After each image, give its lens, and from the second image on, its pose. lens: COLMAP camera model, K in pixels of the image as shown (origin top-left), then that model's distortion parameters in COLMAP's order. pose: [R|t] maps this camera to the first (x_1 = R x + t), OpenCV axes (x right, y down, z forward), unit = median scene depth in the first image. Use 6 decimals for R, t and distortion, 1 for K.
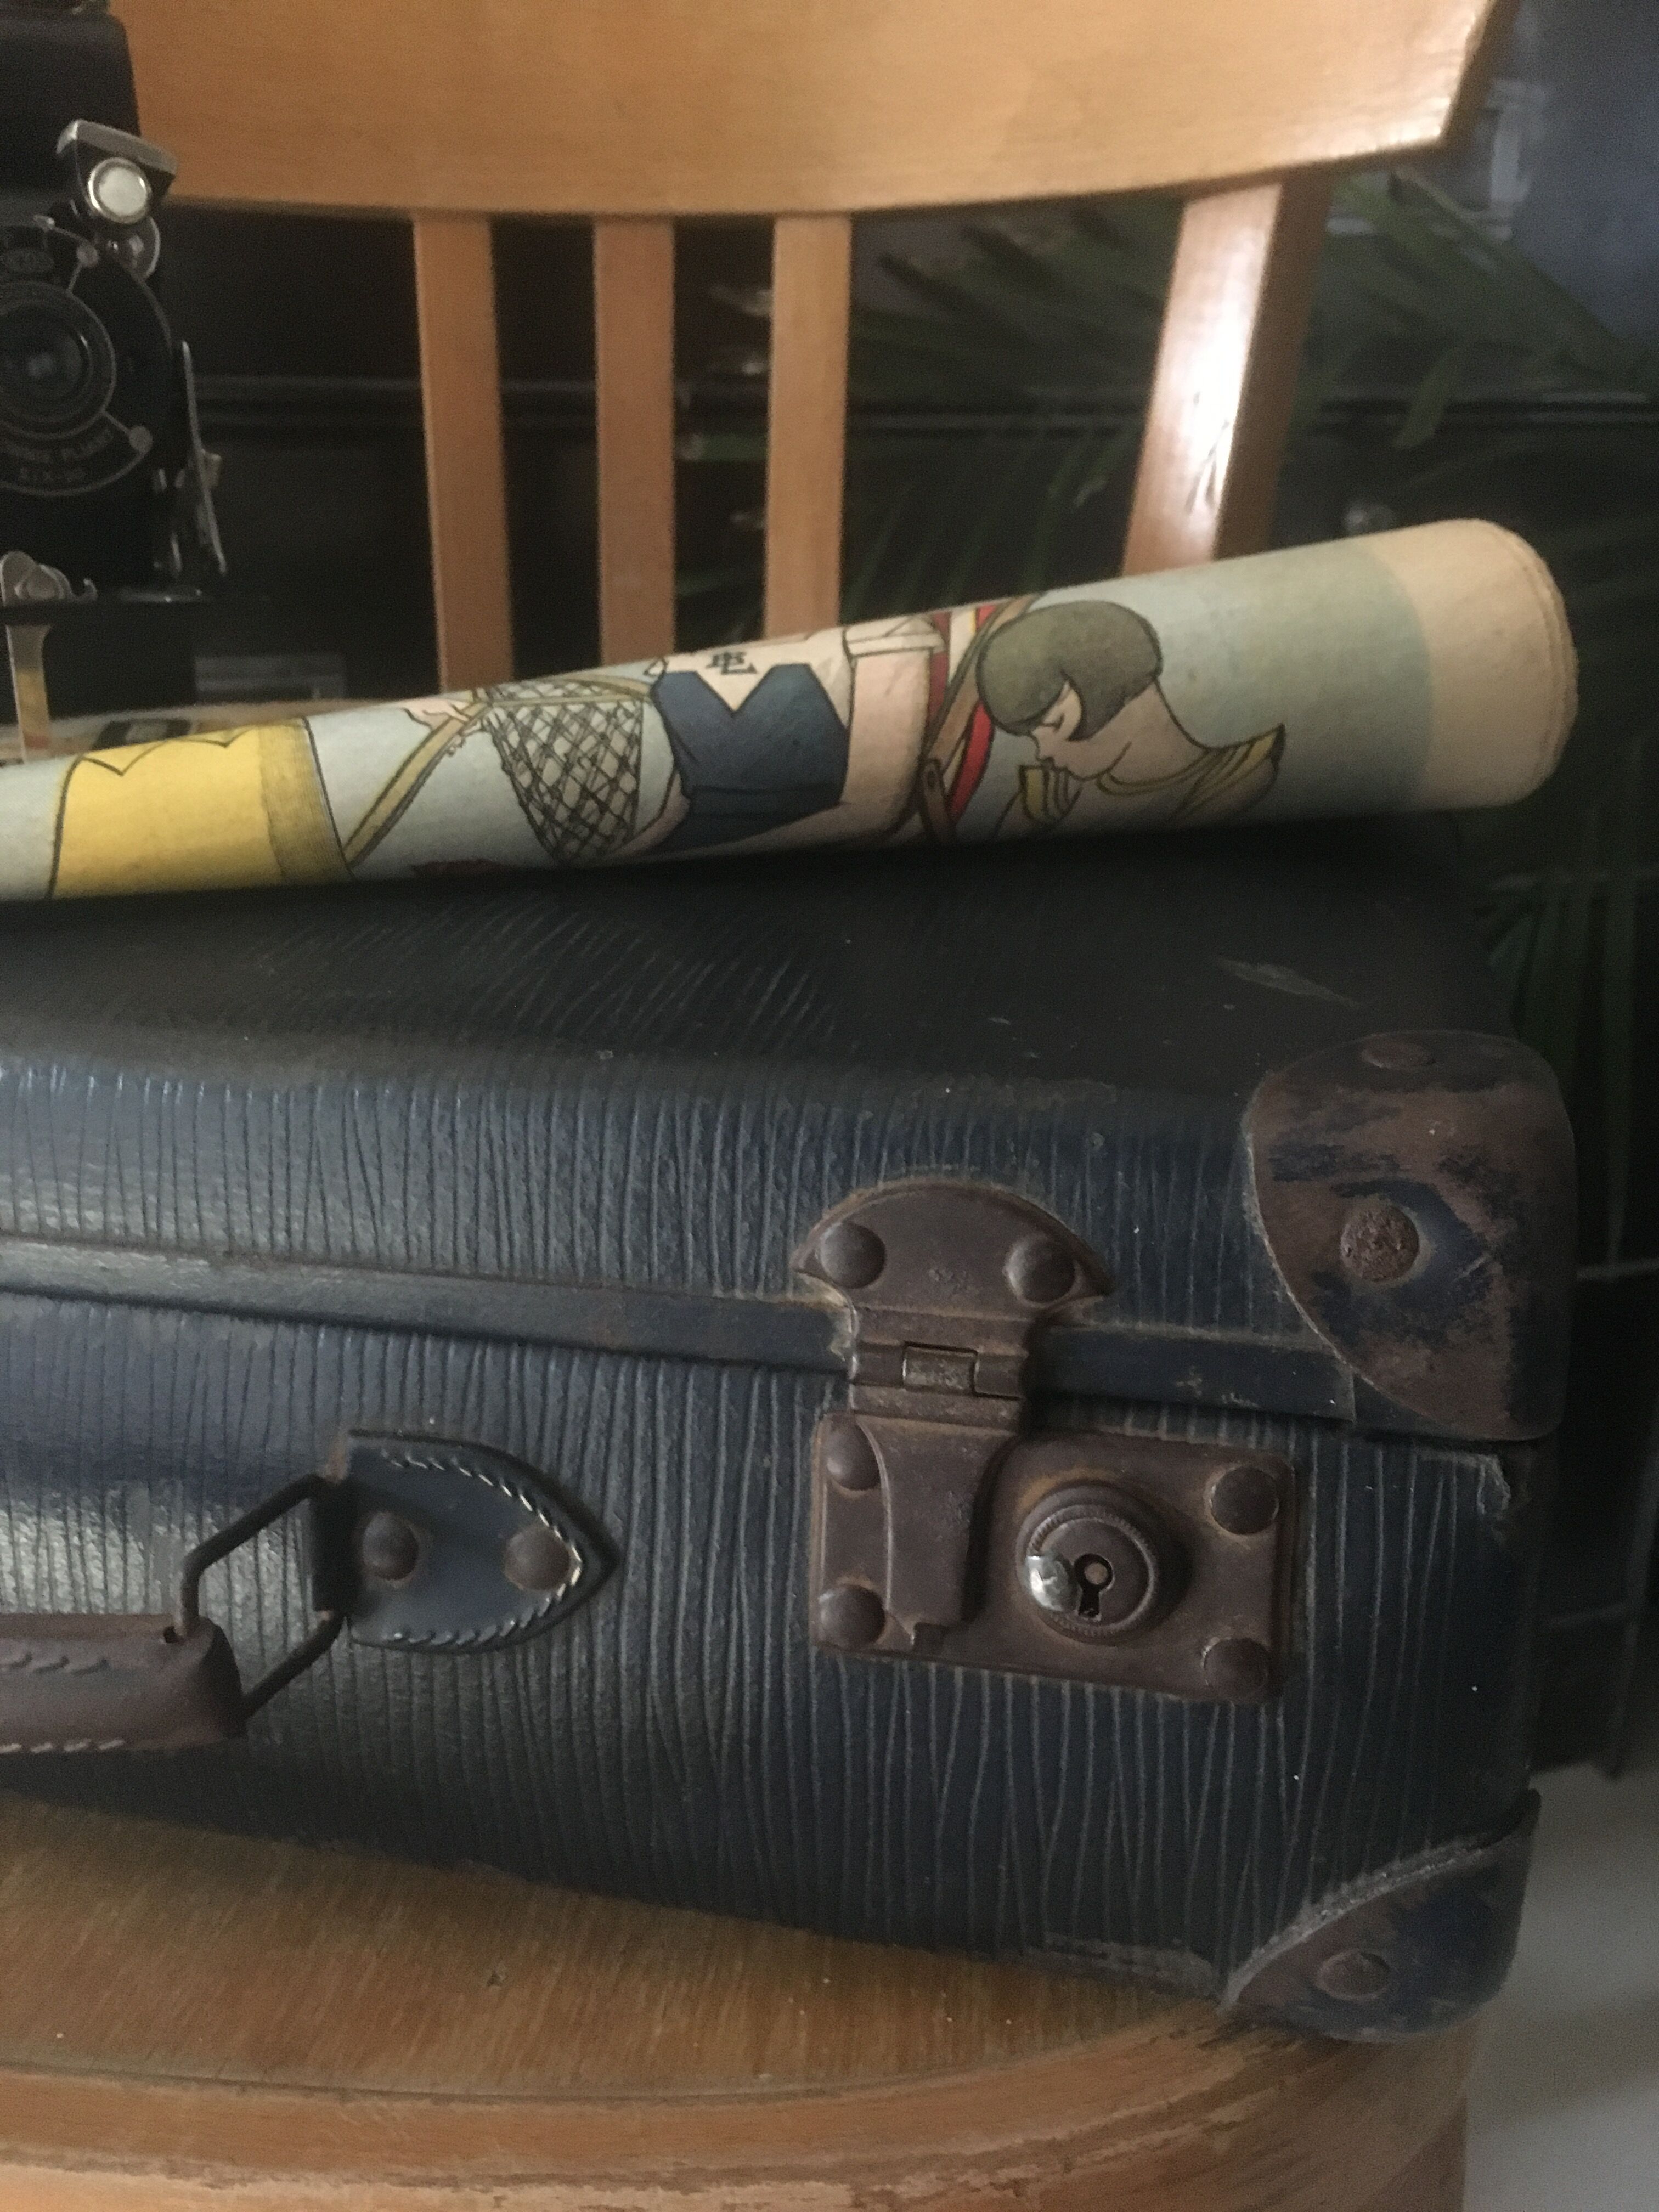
lens RADIAL K [[1951.5, 0, 854.2], [0, 1951.5, 1110.9], [0, 0, 1]] dist [0.068546, -0.122454]
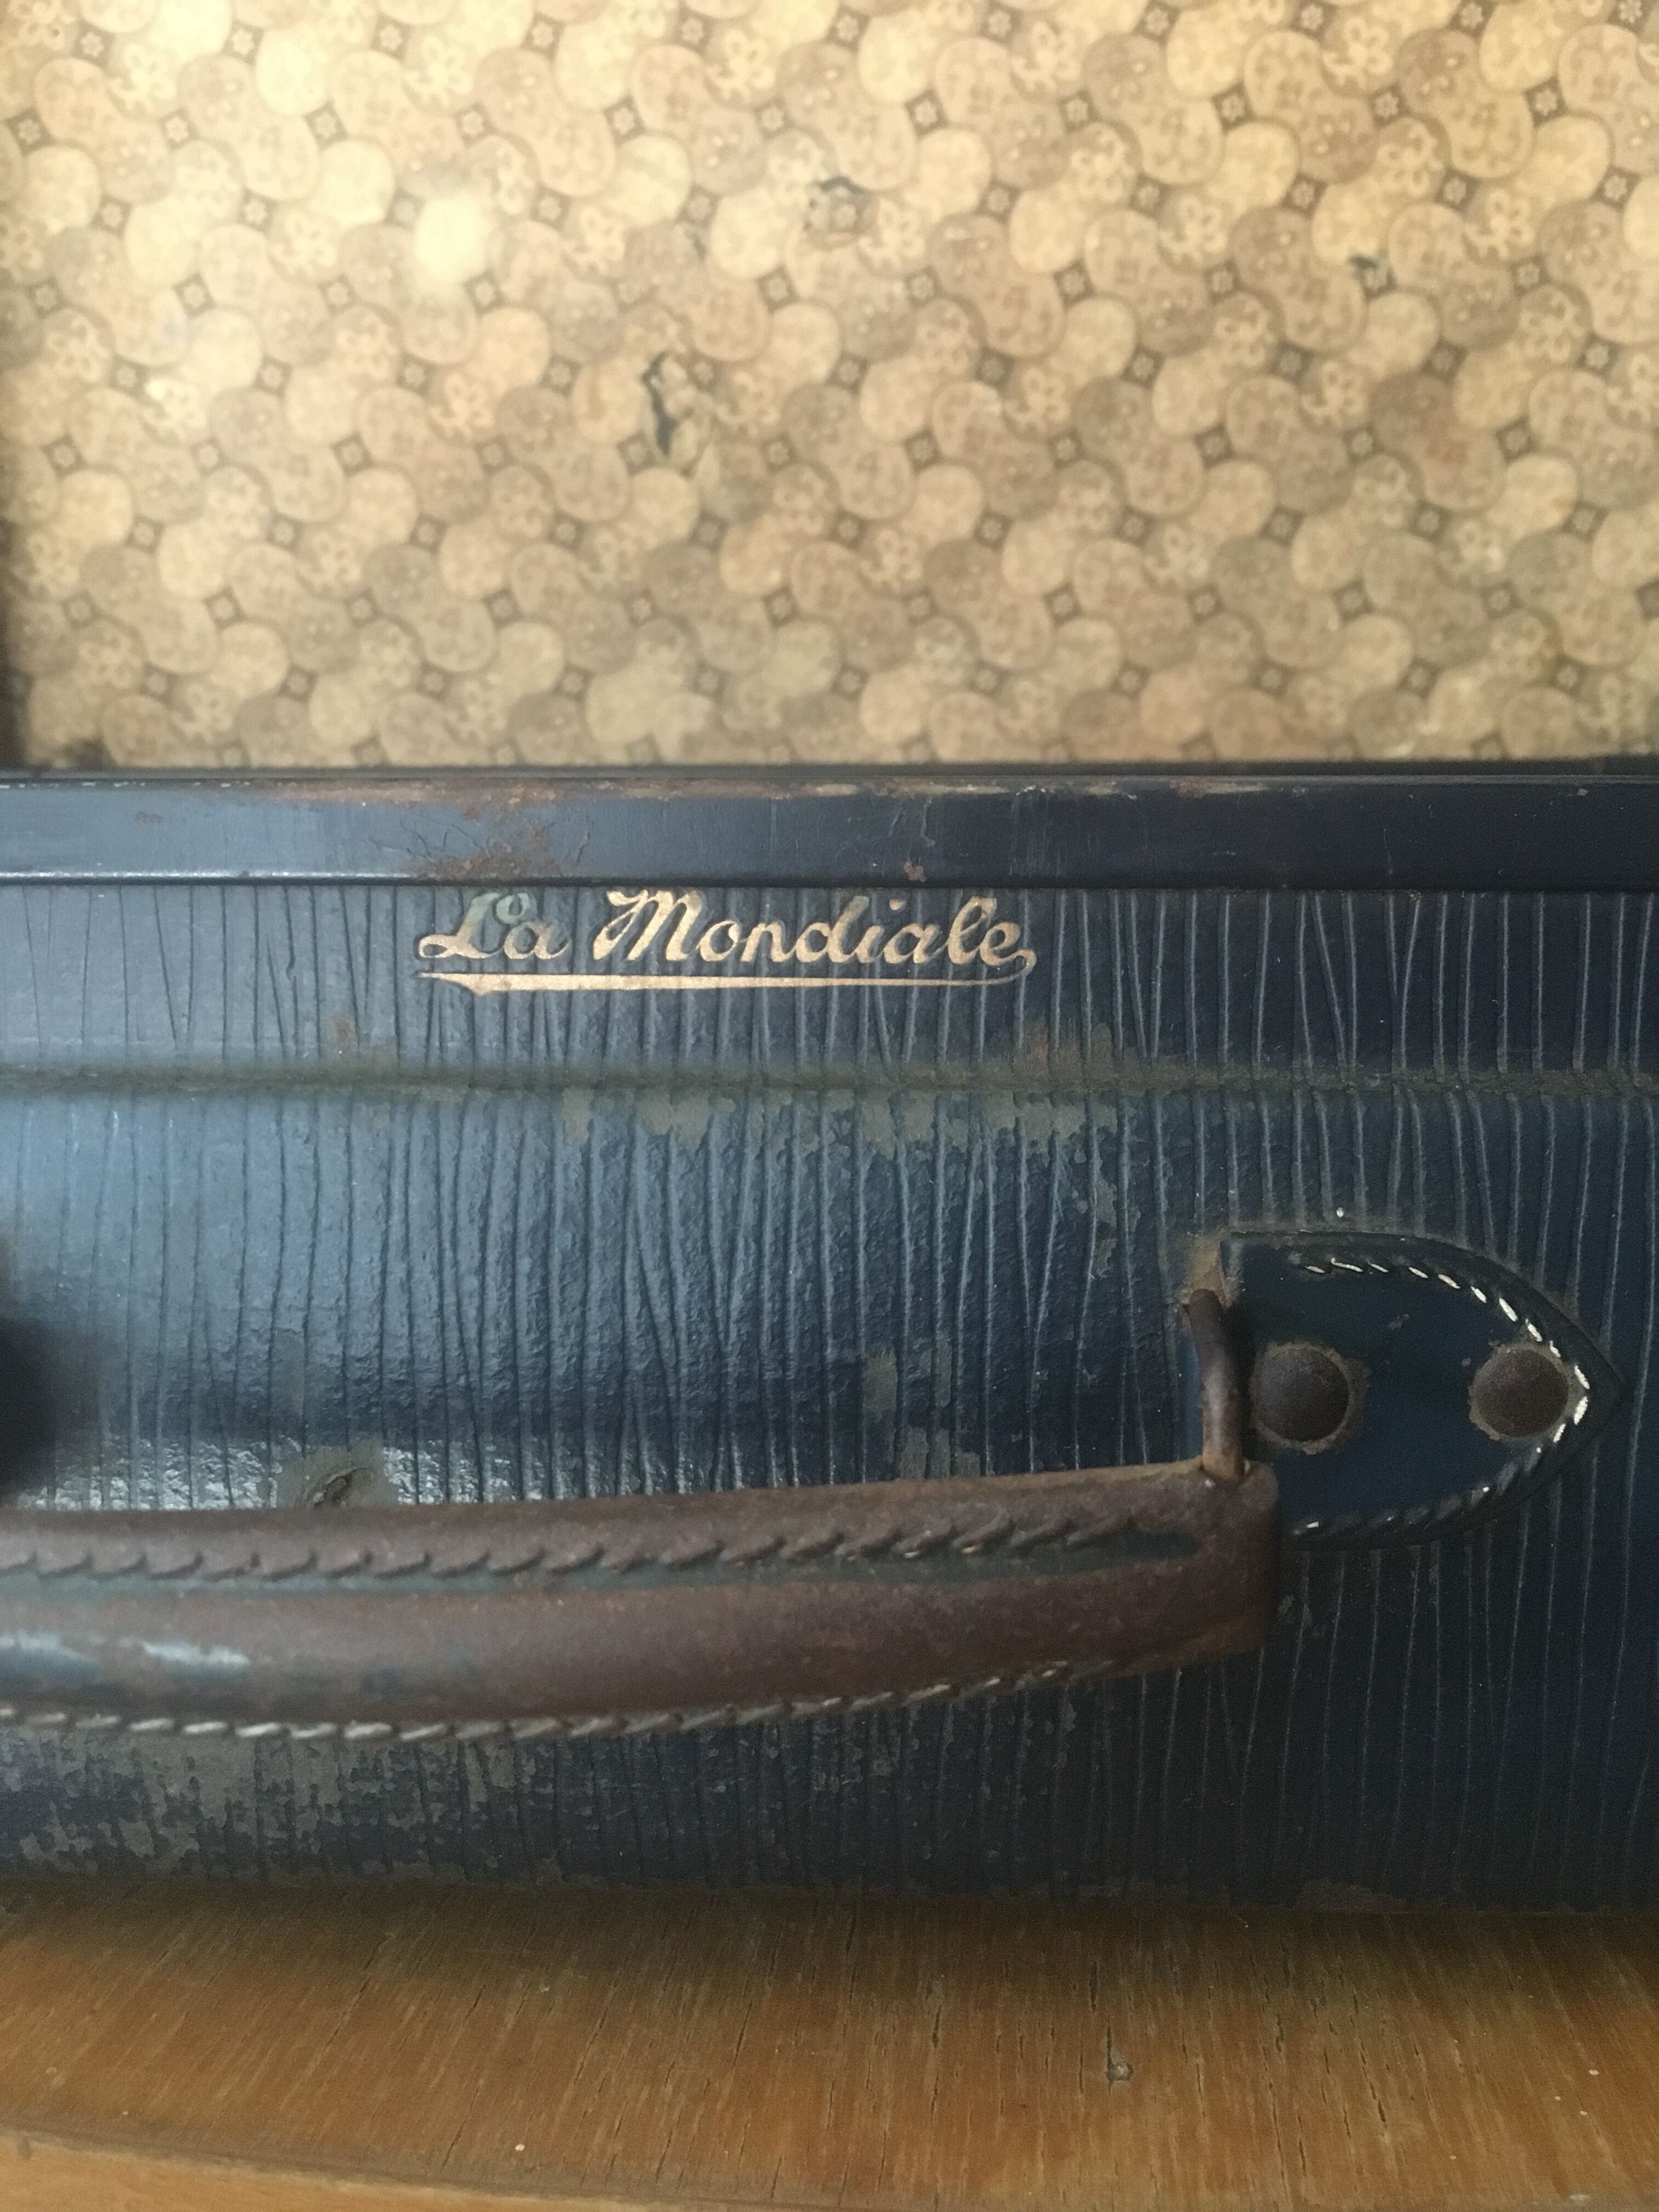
lens RADIAL K [[1951.5, 0, 815.2], [0, 1951.5, 1083.1], [0, 0, 1]] dist [0.068546, -0.122454]
pose [[0.983044, -0.037756, 0.179440, -0.536177], [0.060238, 0.990756, -0.121545, 0.189101], [-0.173193, 0.130294, 0.976231, 0.334600]]
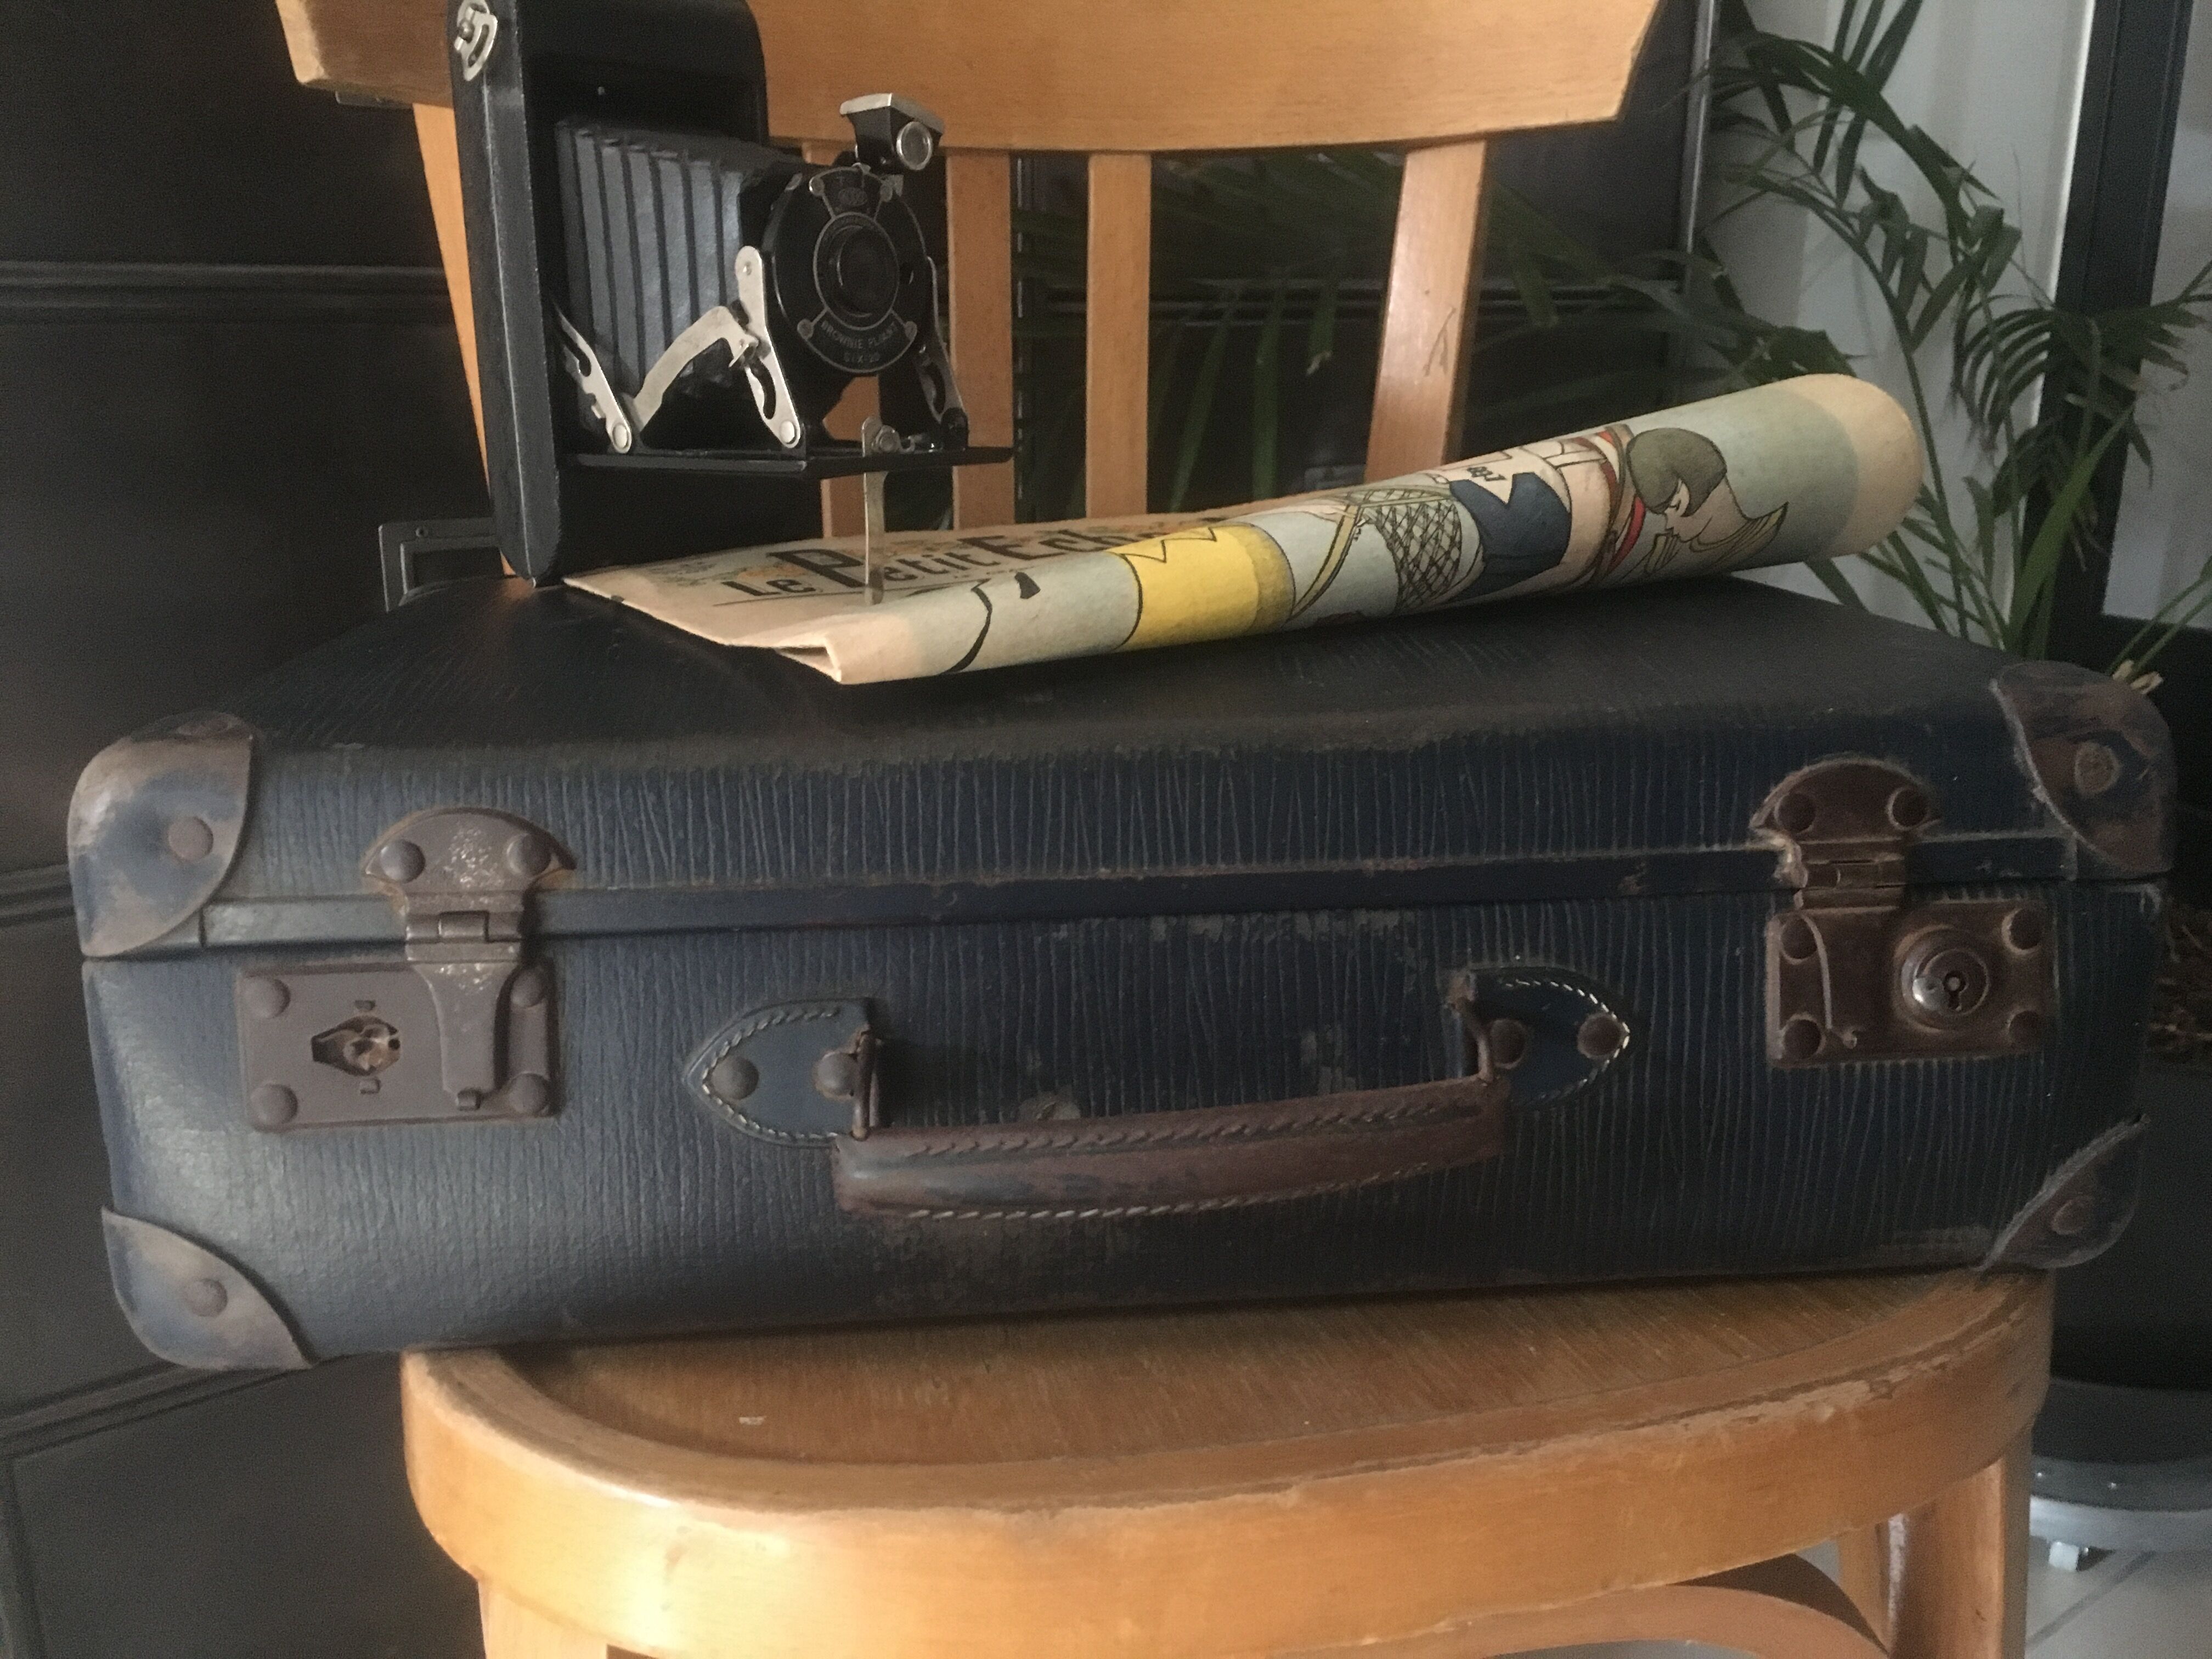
lens RADIAL K [[1951.5, 0, 1094.7], [0, 1951.5, 821.2], [0, 0, 1]] dist [0.068546, -0.122454]
pose [[0.946698, -0.084491, 0.310844, -1.009598], [0.106817, 0.992730, -0.055482, 0.103265], [-0.303897, 0.085728, 0.948840, -0.368420]]
